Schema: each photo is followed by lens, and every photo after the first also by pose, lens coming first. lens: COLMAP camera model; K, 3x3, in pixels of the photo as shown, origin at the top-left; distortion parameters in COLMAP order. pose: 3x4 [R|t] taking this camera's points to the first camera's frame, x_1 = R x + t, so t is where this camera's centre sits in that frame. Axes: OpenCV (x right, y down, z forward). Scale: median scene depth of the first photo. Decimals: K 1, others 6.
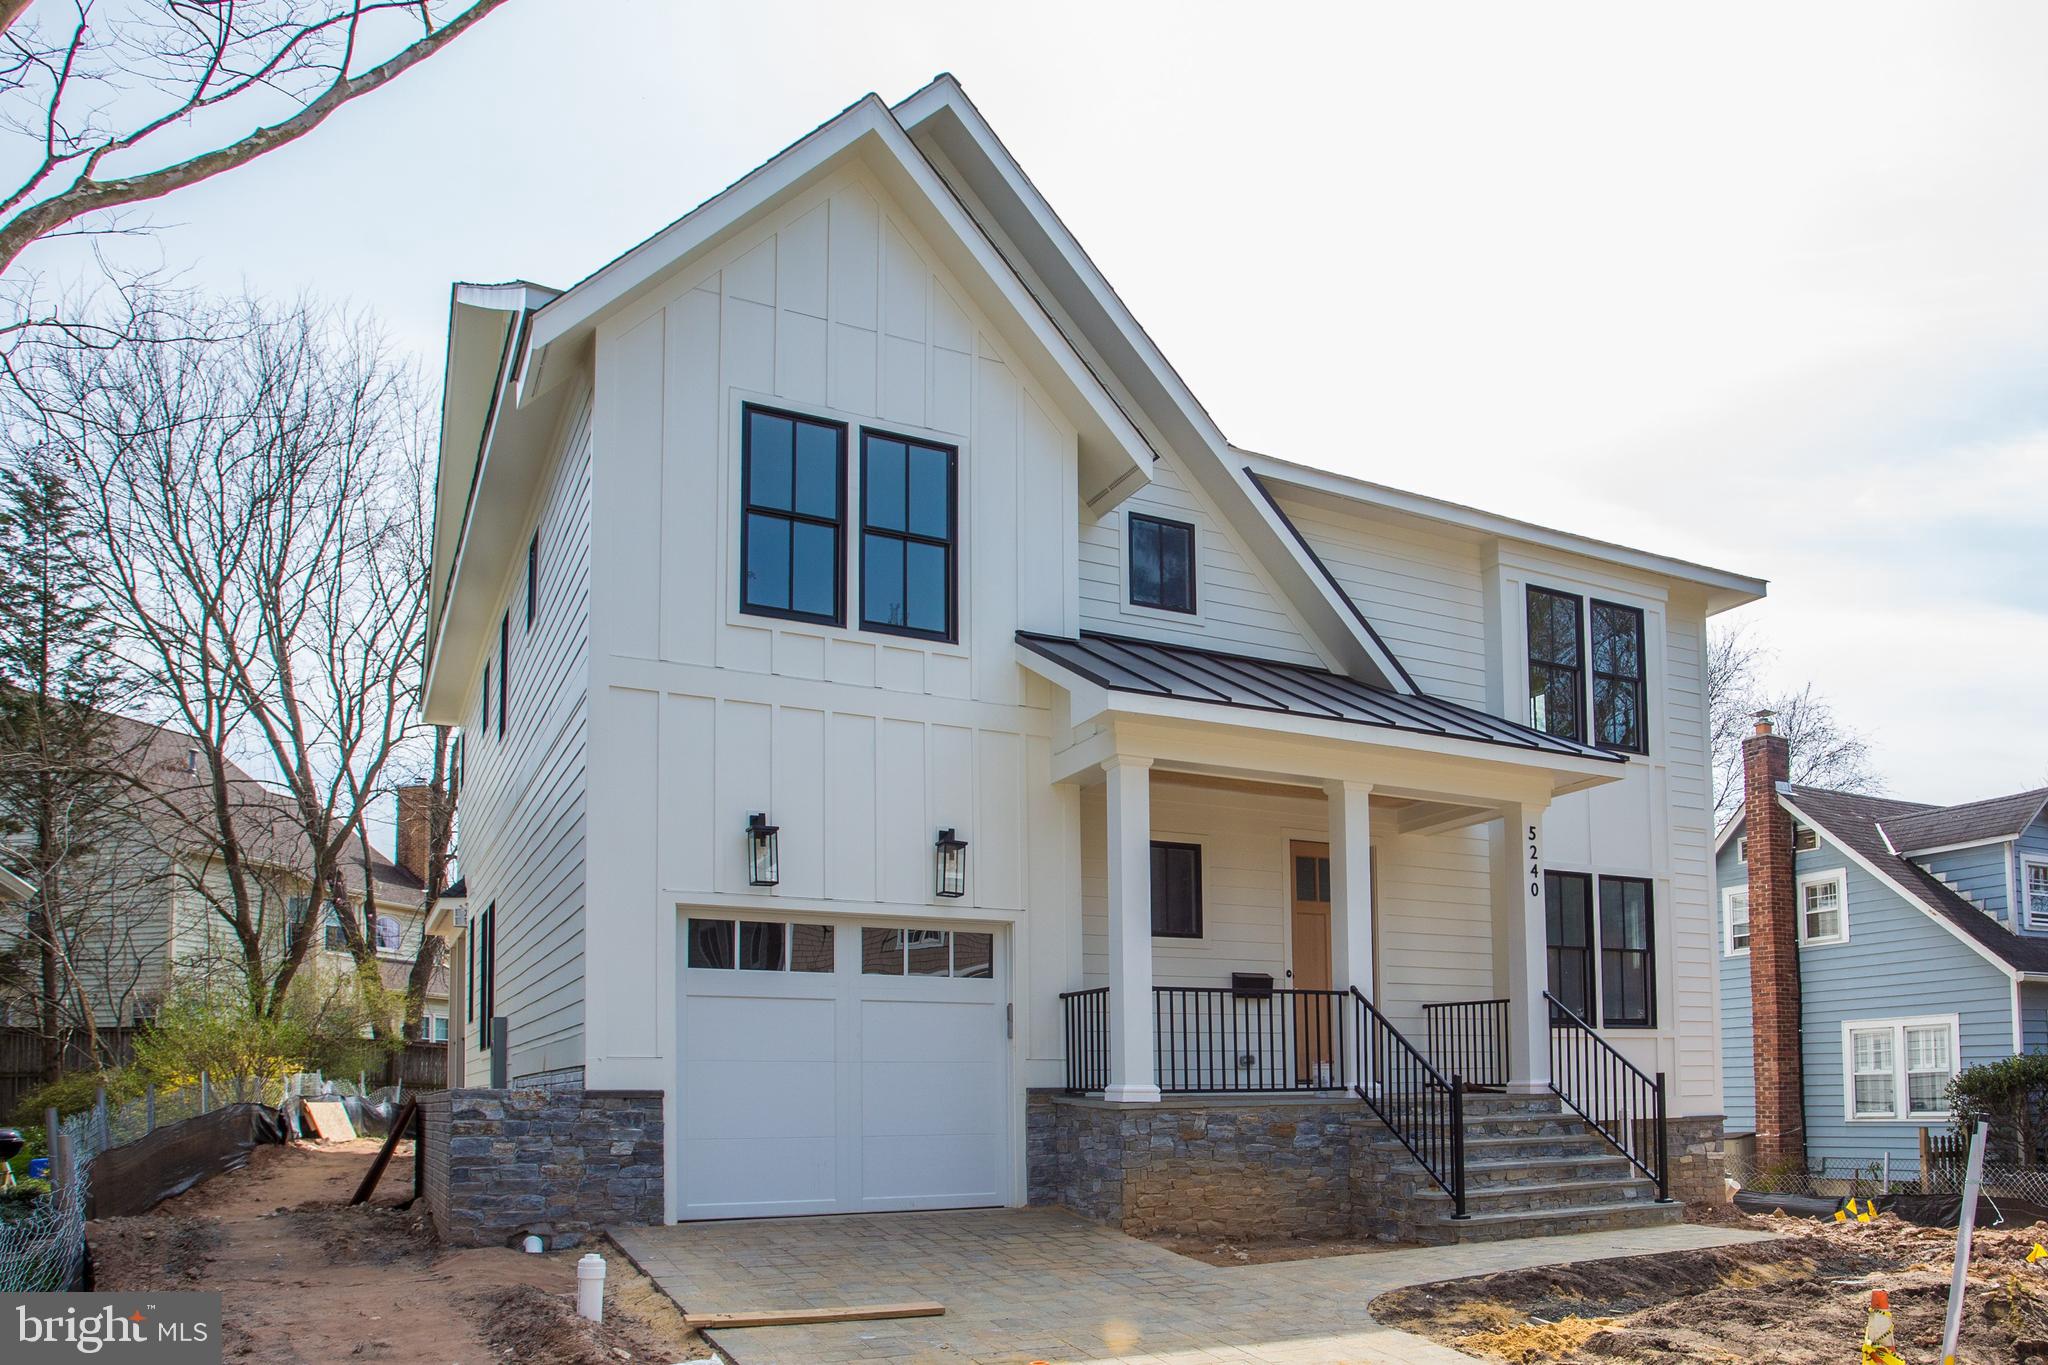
lens RADIAL K [[1428.4, 0, 1024.0], [0, 1428.4, 682.5], [0, 0, 1]] dist [-0.026167, -0.006687]
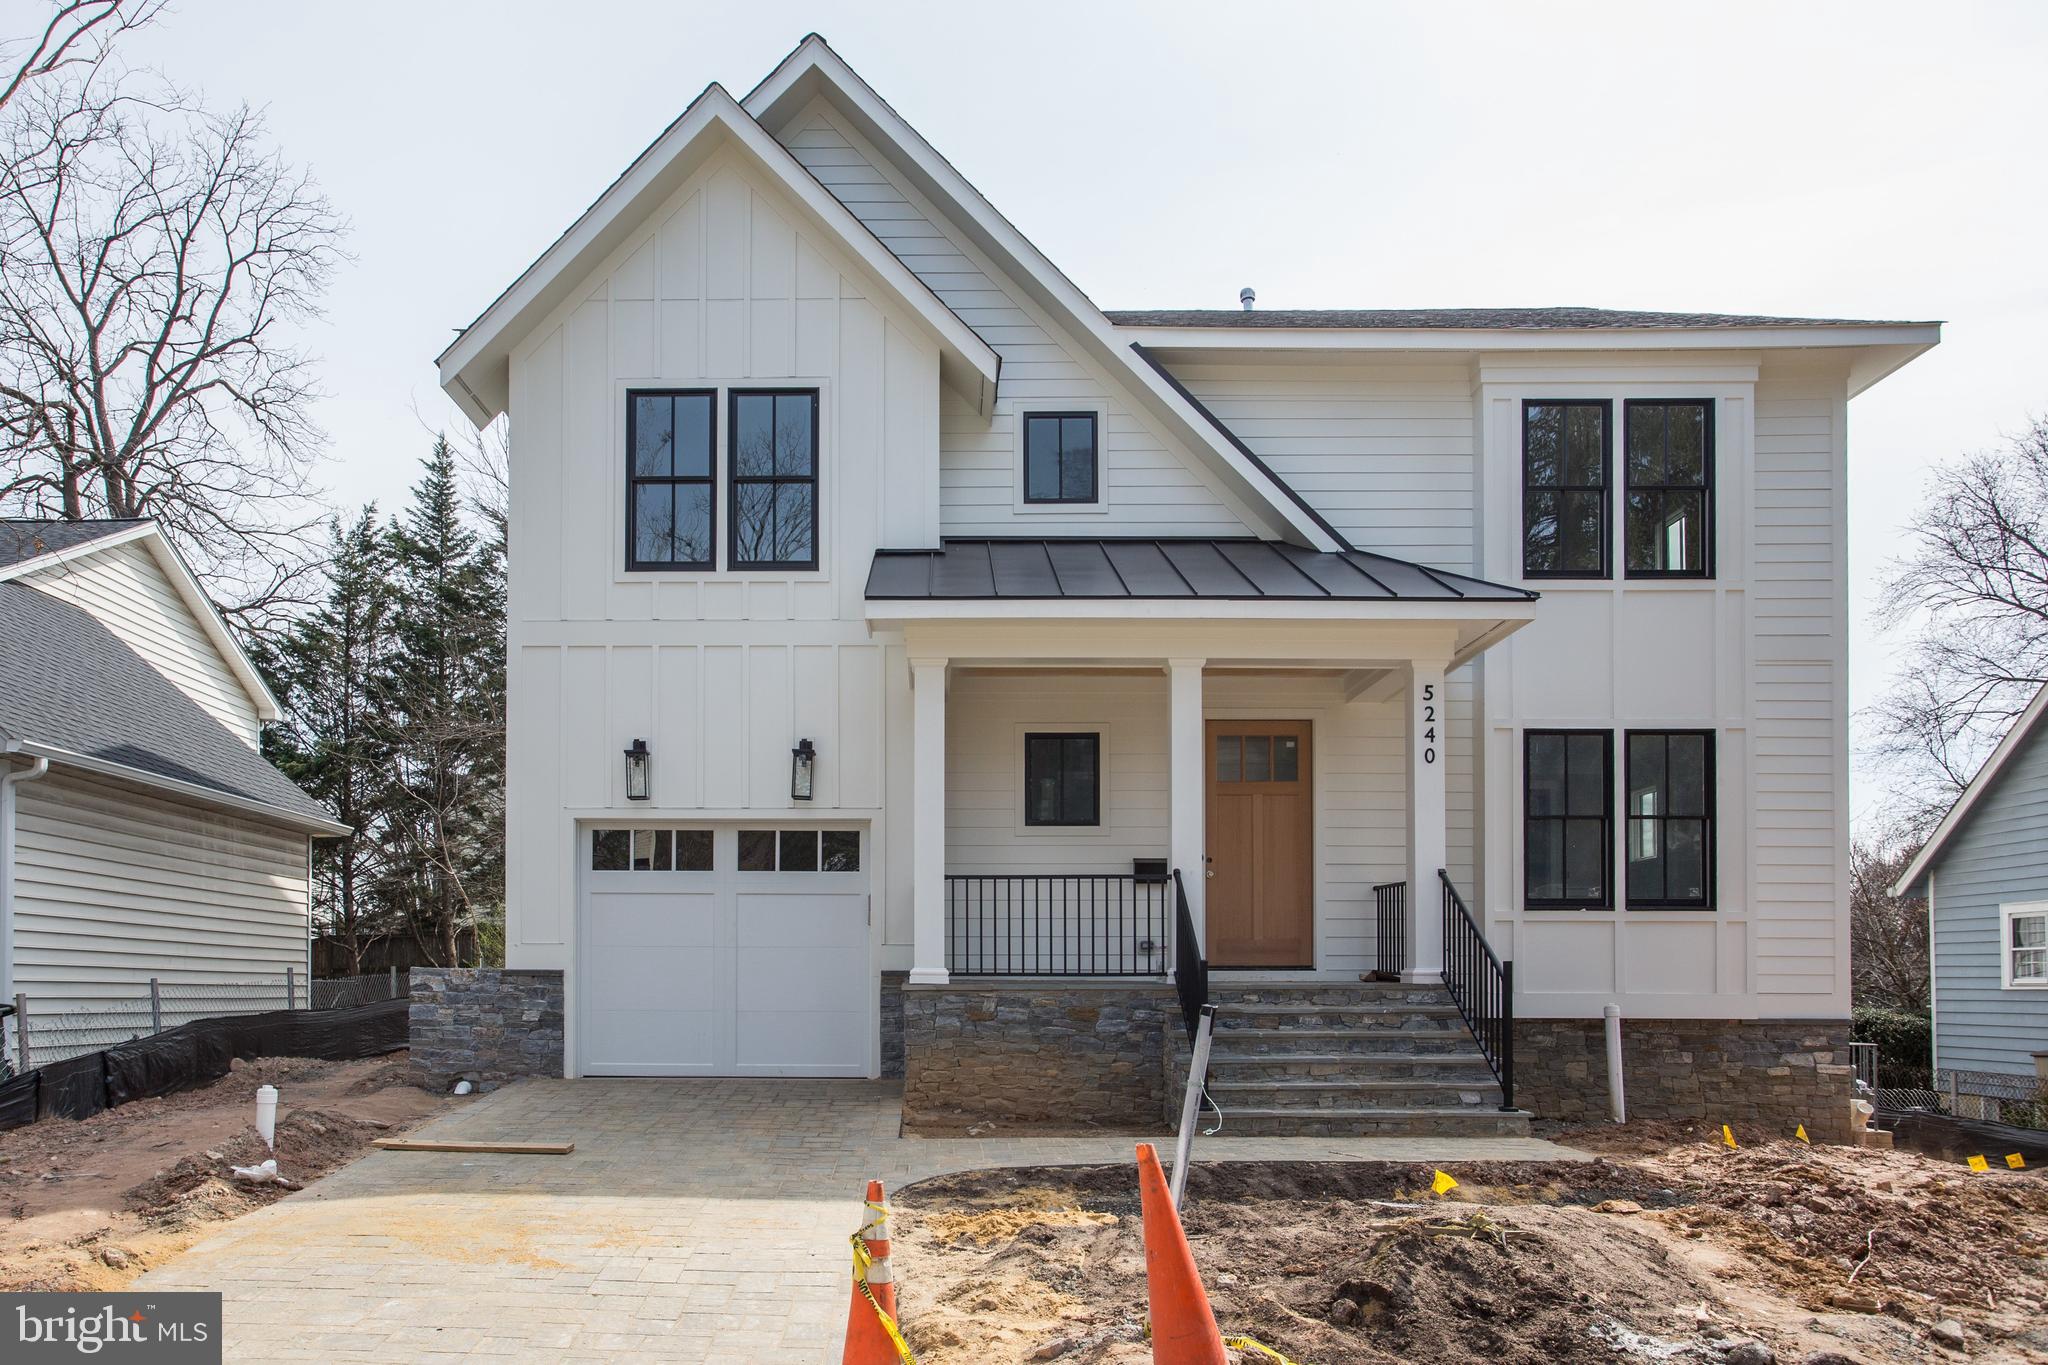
lens RADIAL K [[1383.4, 0, 1024.0], [0, 1383.4, 682.5], [0, 0, 1]] dist [0.002678, 0.002136]
pose [[0.868288, -0.095778, -0.486726, 0.627780], [0.125011, 0.991764, 0.027852, 0.050899], [0.480050, -0.085030, 0.873110, 0.150837]]
